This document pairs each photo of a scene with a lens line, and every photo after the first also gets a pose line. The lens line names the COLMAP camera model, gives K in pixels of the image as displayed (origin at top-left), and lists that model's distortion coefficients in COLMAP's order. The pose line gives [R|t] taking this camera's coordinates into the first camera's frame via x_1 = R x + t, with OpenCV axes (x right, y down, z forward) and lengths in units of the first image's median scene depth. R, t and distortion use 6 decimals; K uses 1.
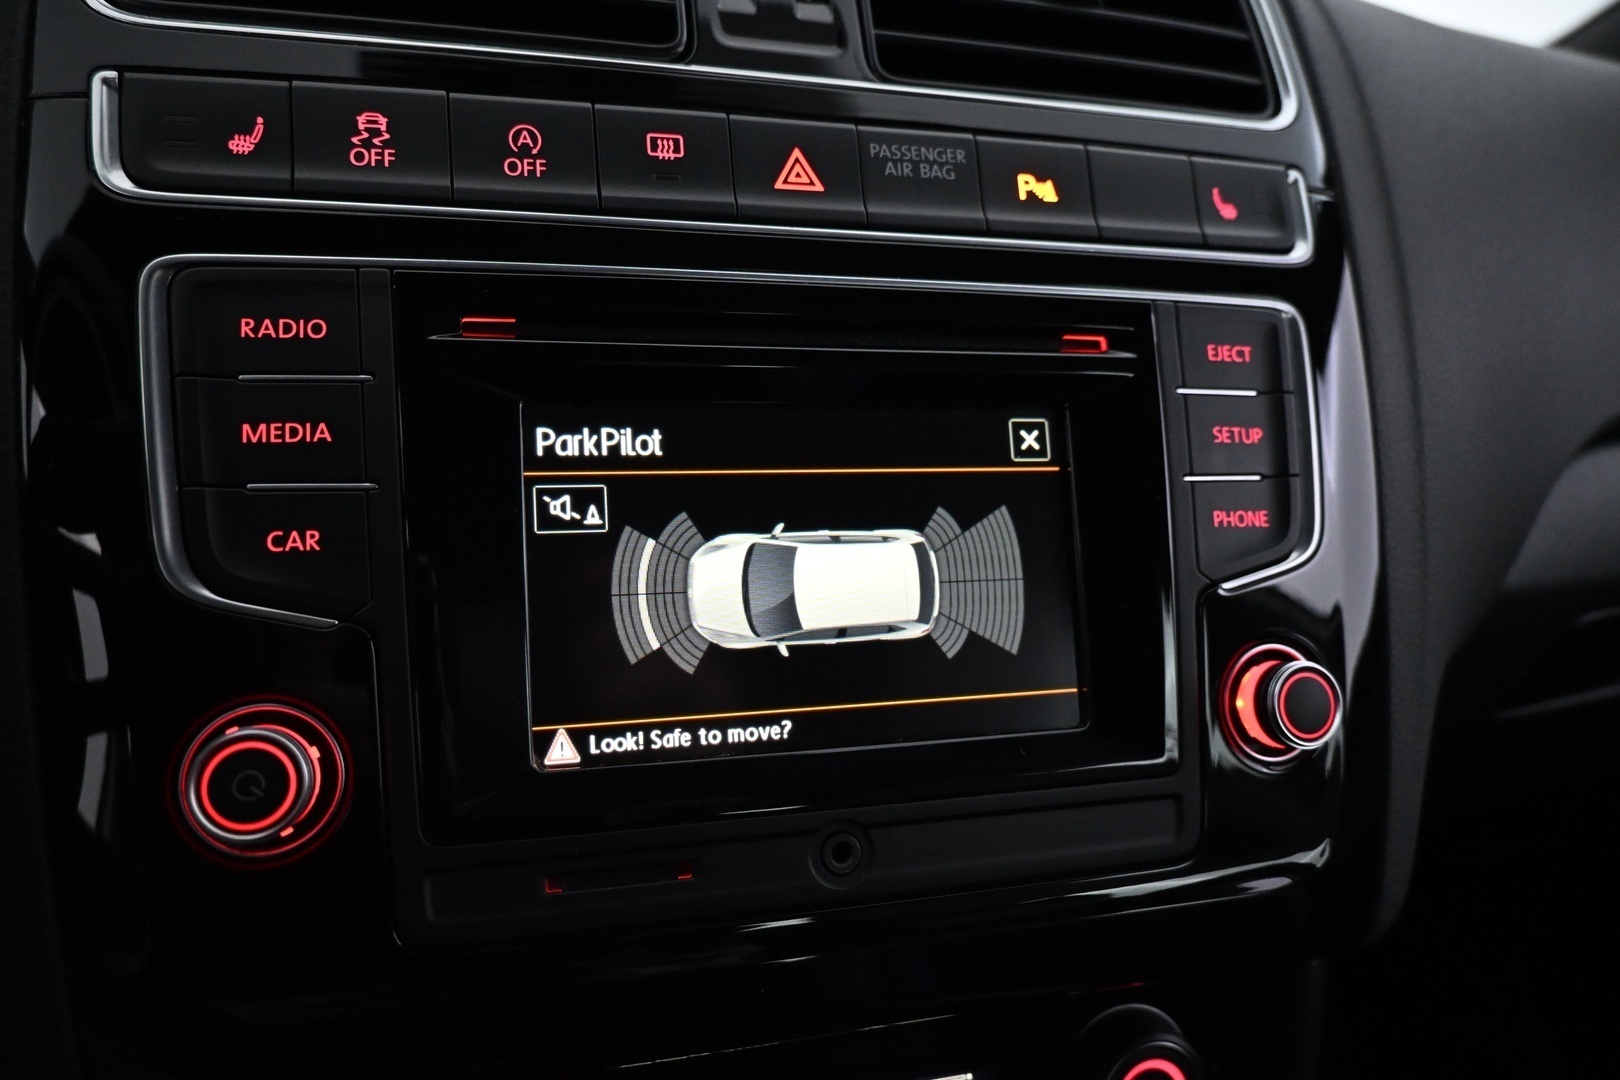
lens RADIAL K [[1120.4, 0, 809.7], [0, 1120.4, 539.9], [0, 0, 1]] dist [-0.027628, 0.001944]
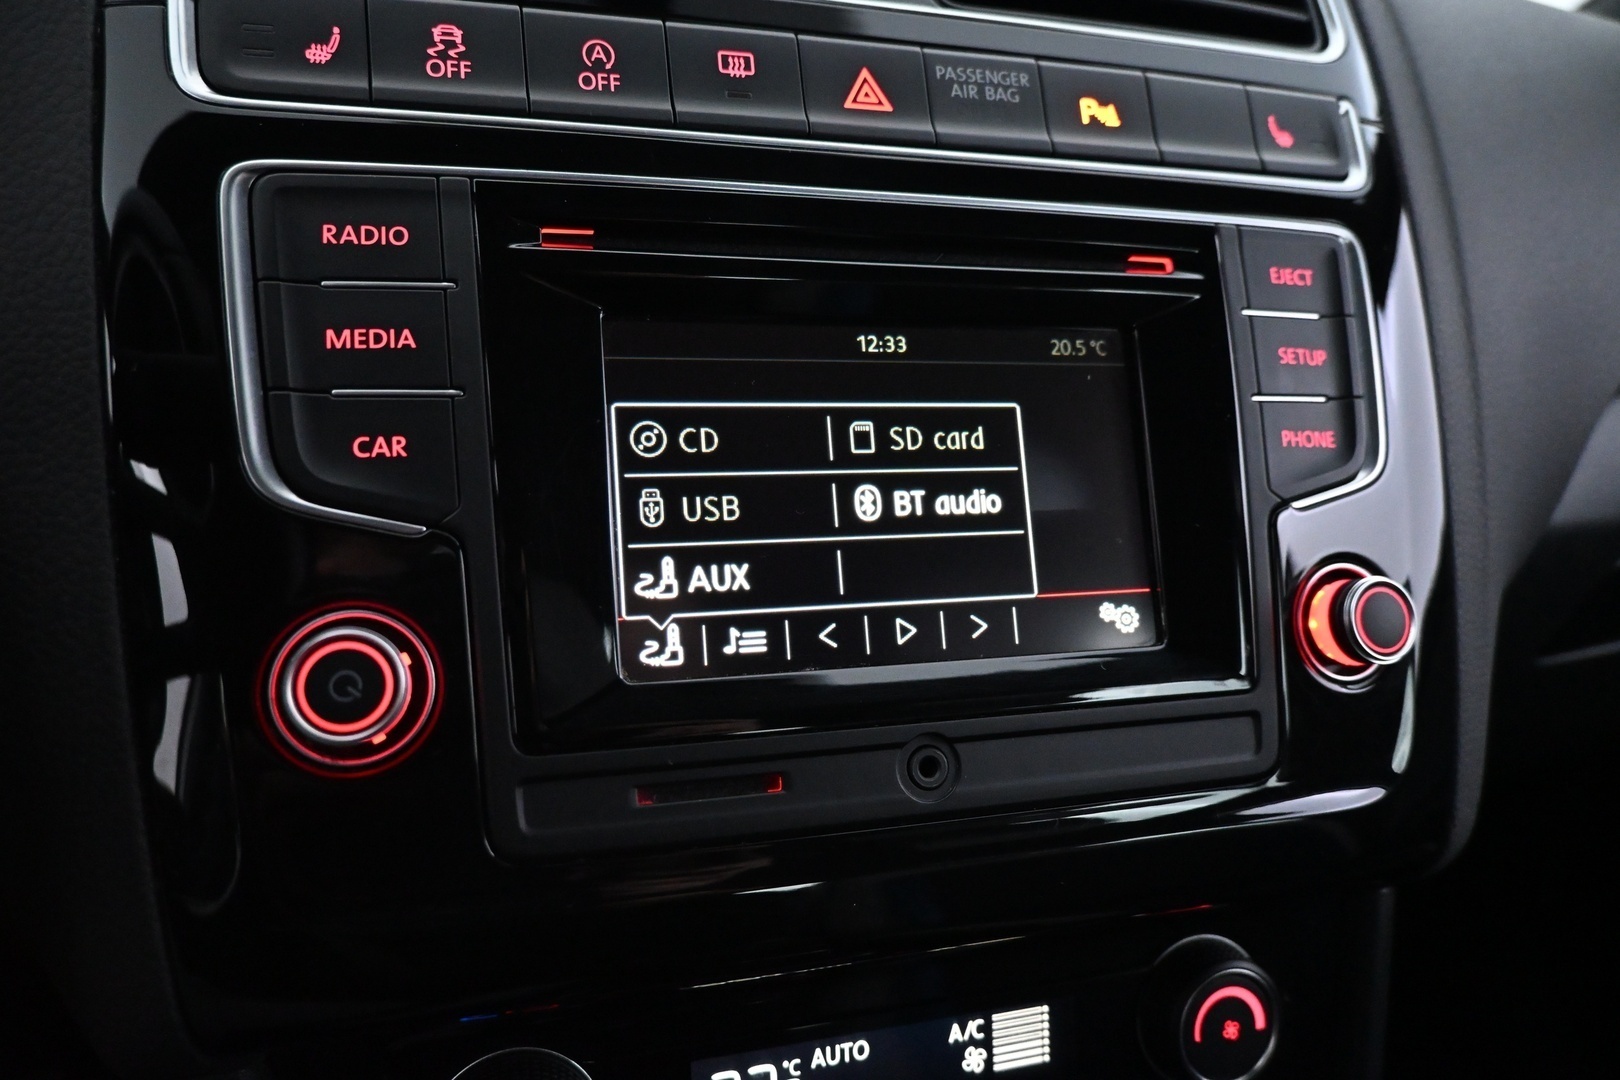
lens RADIAL K [[1120.4, 0, 810.1], [0, 1120.4, 536.8], [0, 0, 1]] dist [-0.027628, 0.001944]
pose [[0.999833, -0.013928, 0.011831, -0.080739], [0.014079, 0.999819, -0.012805, 0.082890], [-0.011651, 0.012970, 0.999848, 0.009117]]
